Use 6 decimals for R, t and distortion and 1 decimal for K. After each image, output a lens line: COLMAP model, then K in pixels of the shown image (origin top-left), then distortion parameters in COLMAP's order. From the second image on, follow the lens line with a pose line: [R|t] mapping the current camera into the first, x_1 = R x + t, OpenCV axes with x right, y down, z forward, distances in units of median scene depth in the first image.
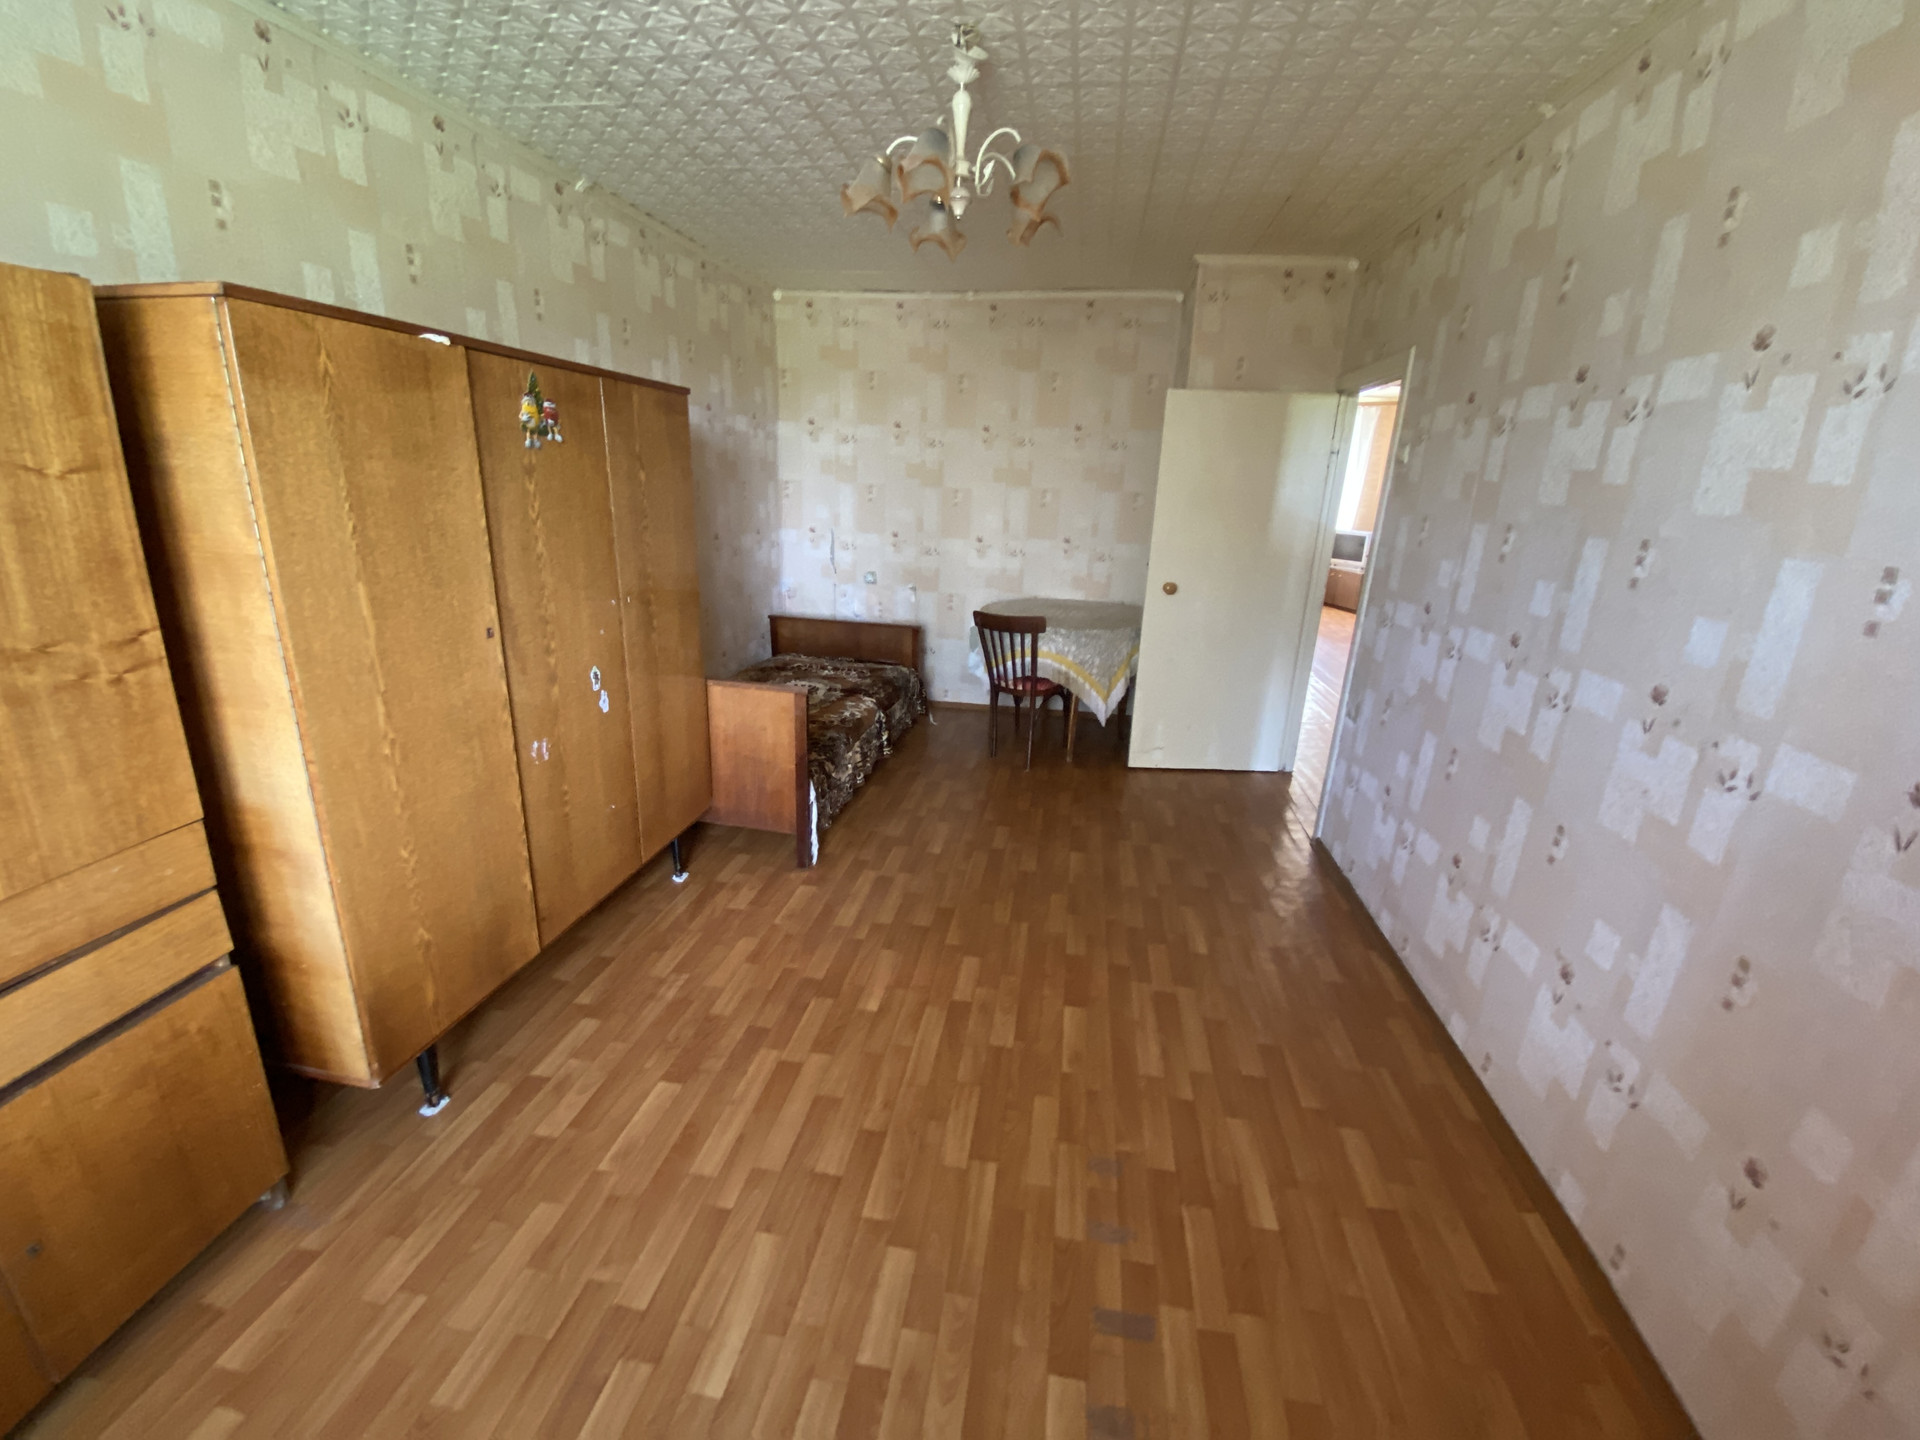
lens RADIAL K [[769.5, 0, 949.5], [0, 769.5, 718.4], [0, 0, 1]] dist [-0.019609, -0.007040]
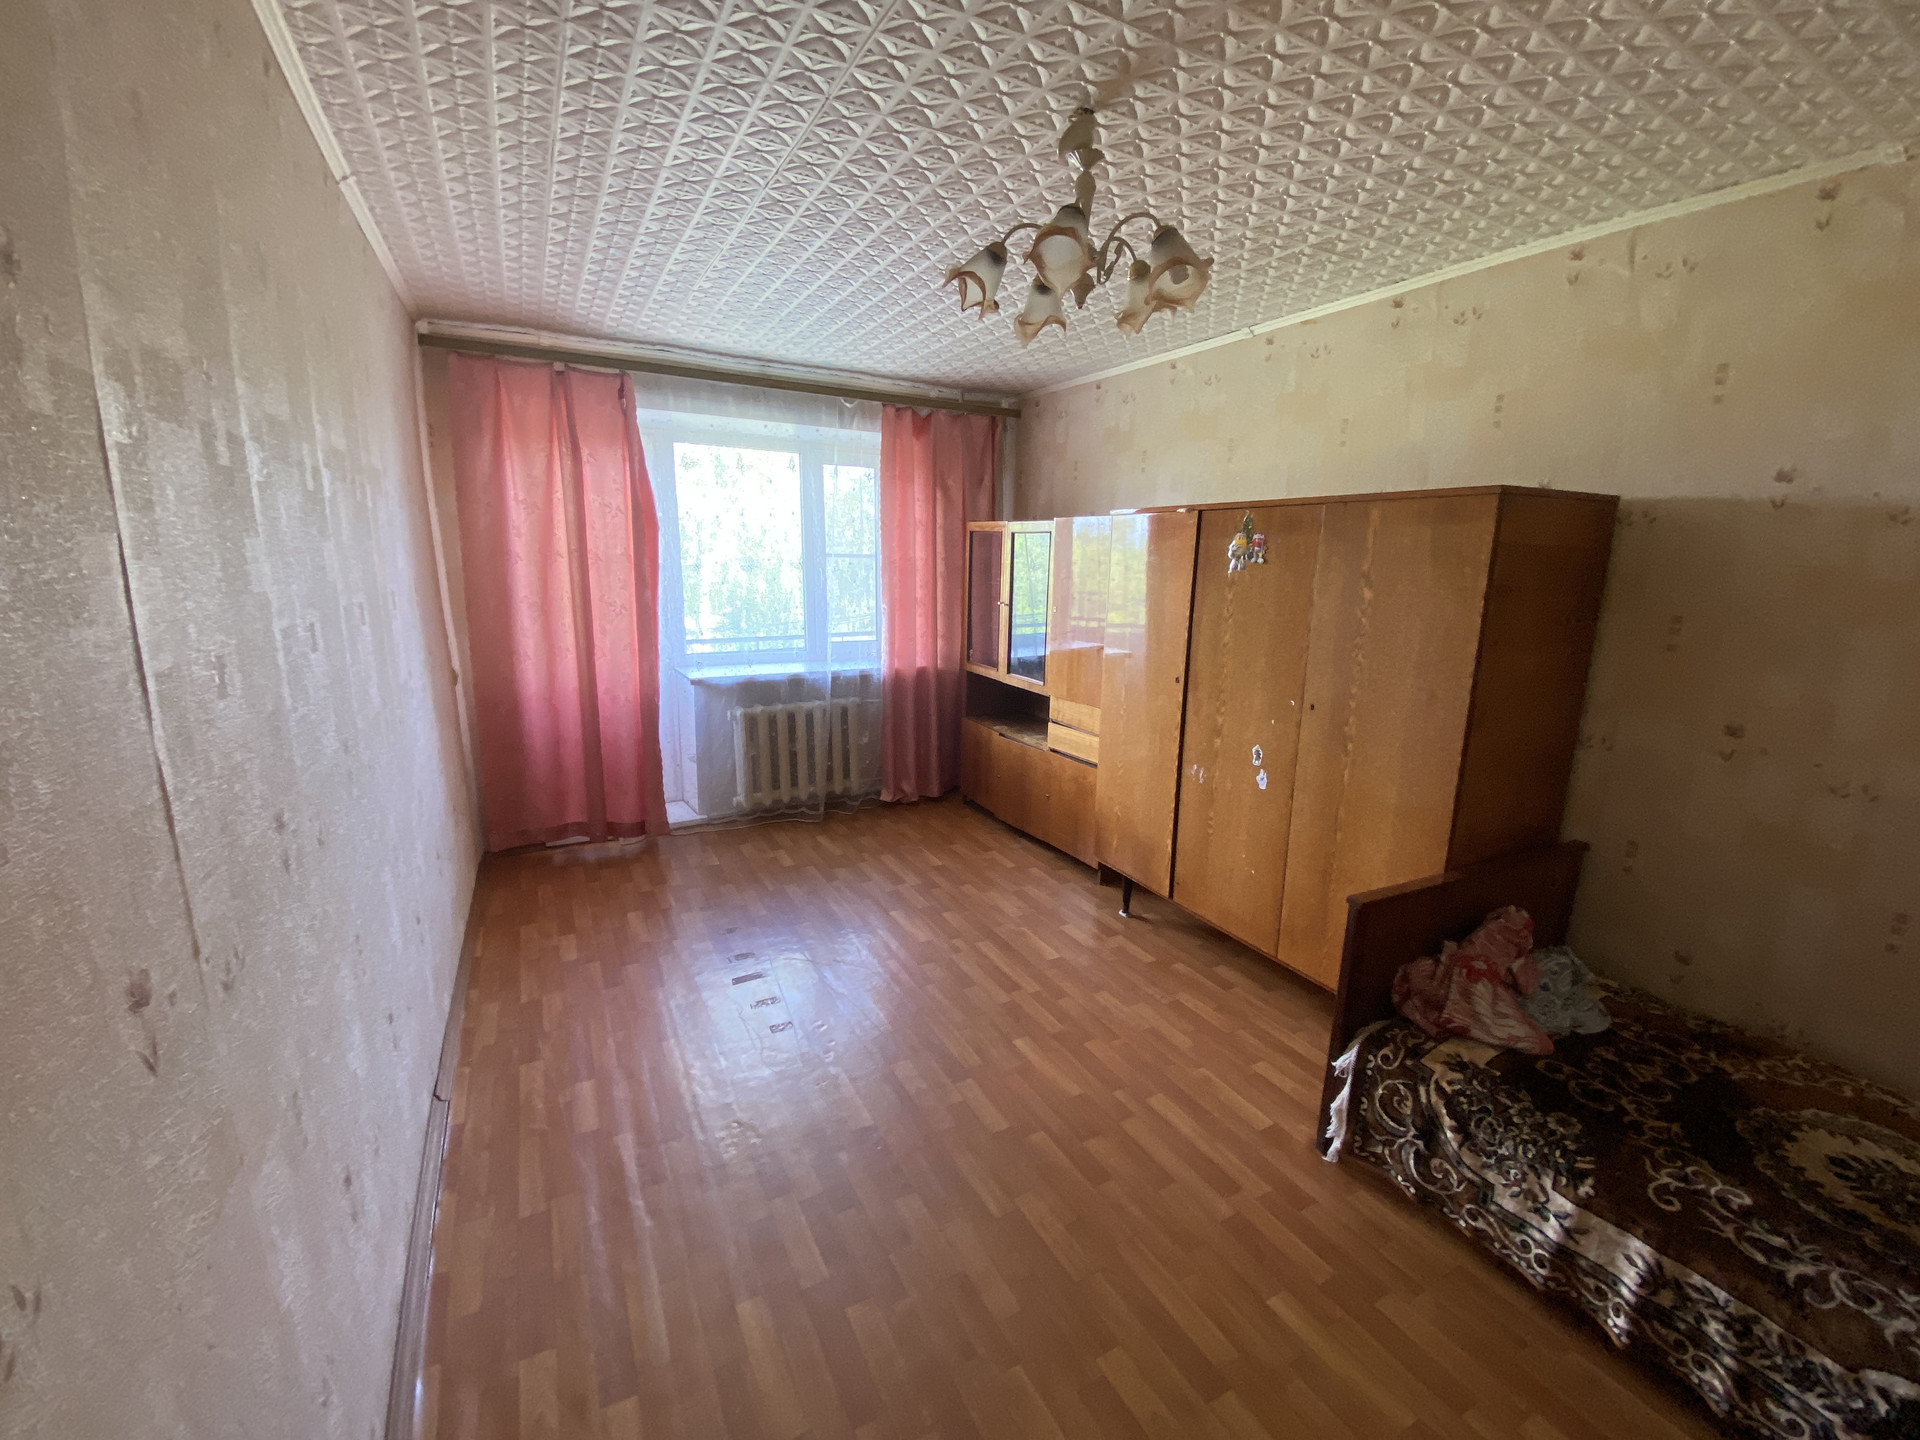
lens RADIAL K [[769.5, 0, 955.1], [0, 769.5, 716.3], [0, 0, 1]] dist [-0.019609, -0.007040]
pose [[-0.794086, 0.072927, -0.603414, 0.726598], [-0.220903, 0.890258, 0.398299, -0.556853], [0.566241, 0.449580, -0.690832, 1.788695]]
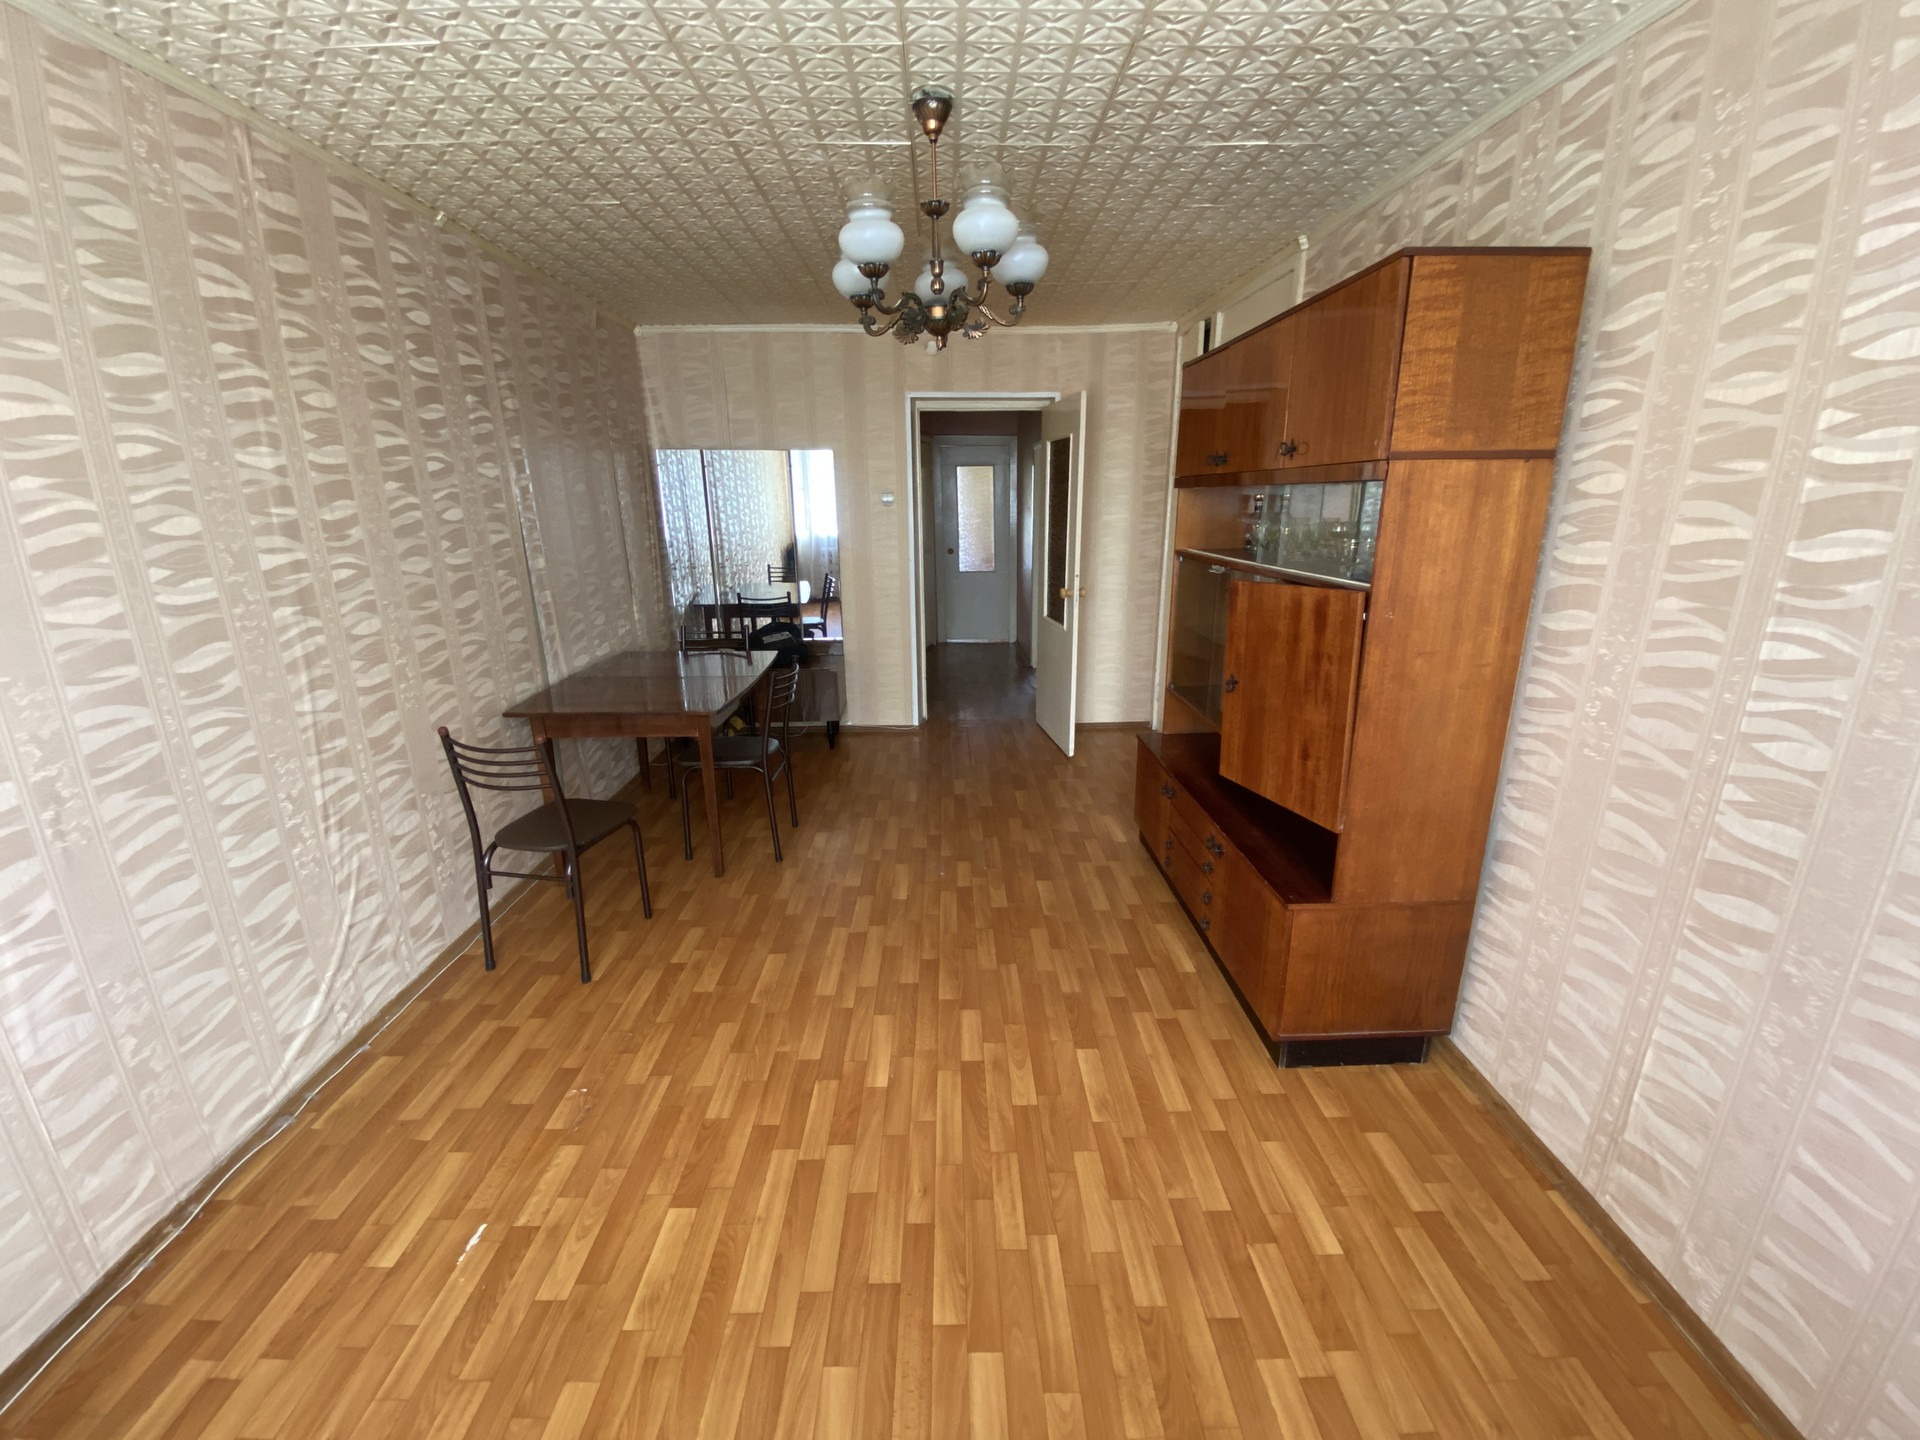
lens RADIAL K [[769.5, 0, 949.5], [0, 769.5, 724.0], [0, 0, 1]] dist [-0.019609, -0.007040]
pose [[0.984845, -0.089318, 0.148670, -0.141789], [0.091417, 0.995786, -0.007336, -0.055454], [-0.147388, 0.020815, 0.988860, 0.060793]]
